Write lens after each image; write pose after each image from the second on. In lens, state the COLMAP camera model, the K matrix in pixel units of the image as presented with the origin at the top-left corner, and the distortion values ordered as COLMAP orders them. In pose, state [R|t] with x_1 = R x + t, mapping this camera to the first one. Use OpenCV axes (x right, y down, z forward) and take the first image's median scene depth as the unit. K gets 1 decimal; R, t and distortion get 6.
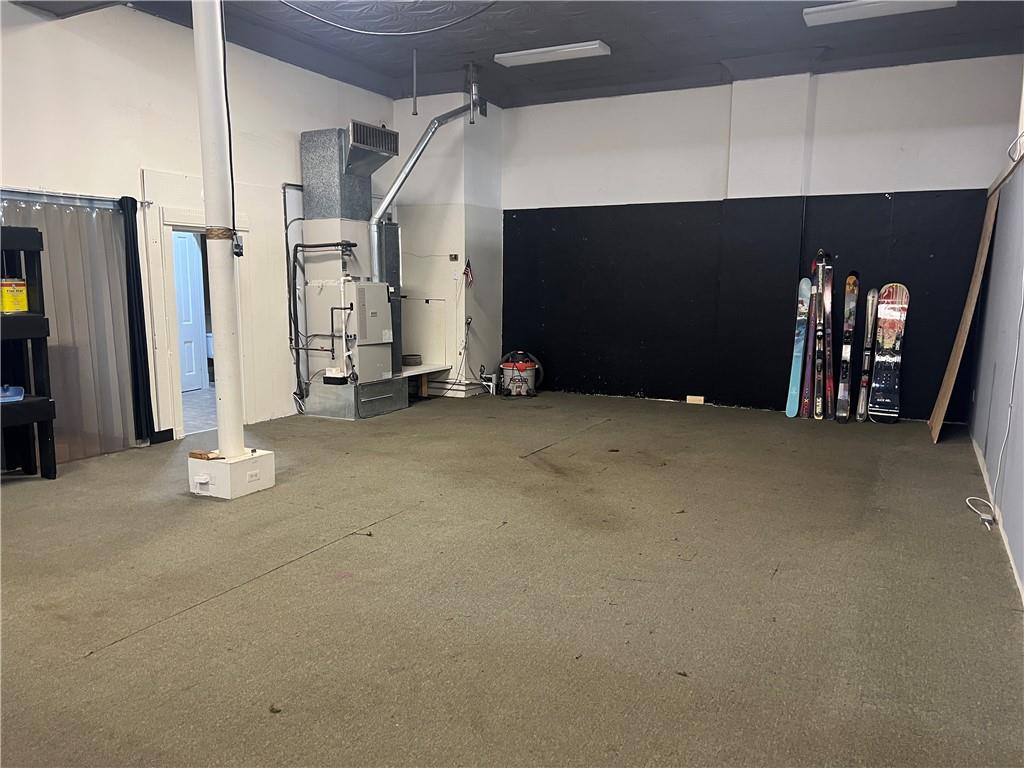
lens RADIAL K [[769.8, 0, 510.5], [0, 769.8, 386.5], [0, 0, 1]] dist [0.040940, -0.052851]
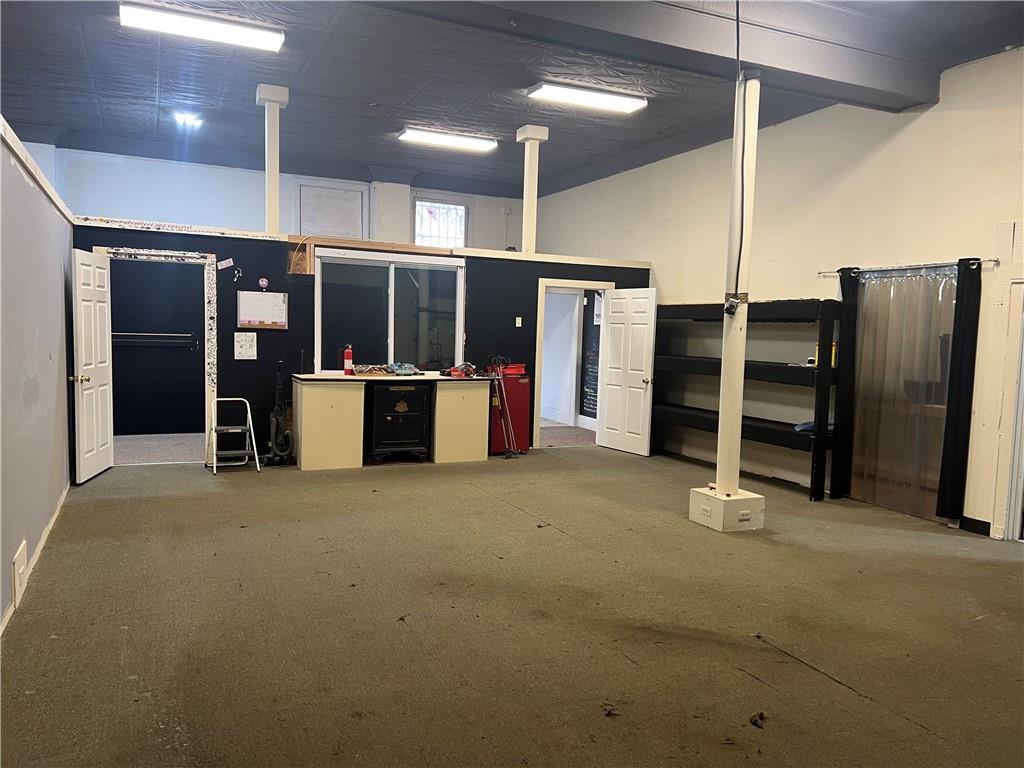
lens RADIAL K [[769.8, 0, 509.8], [0, 769.8, 385.5], [0, 0, 1]] dist [0.040940, -0.052851]
pose [[-0.603954, 0.038517, -0.796088, 0.651958], [-0.144677, 0.976940, 0.157027, -0.177536], [0.783778, 0.210012, -0.584454, 1.259203]]
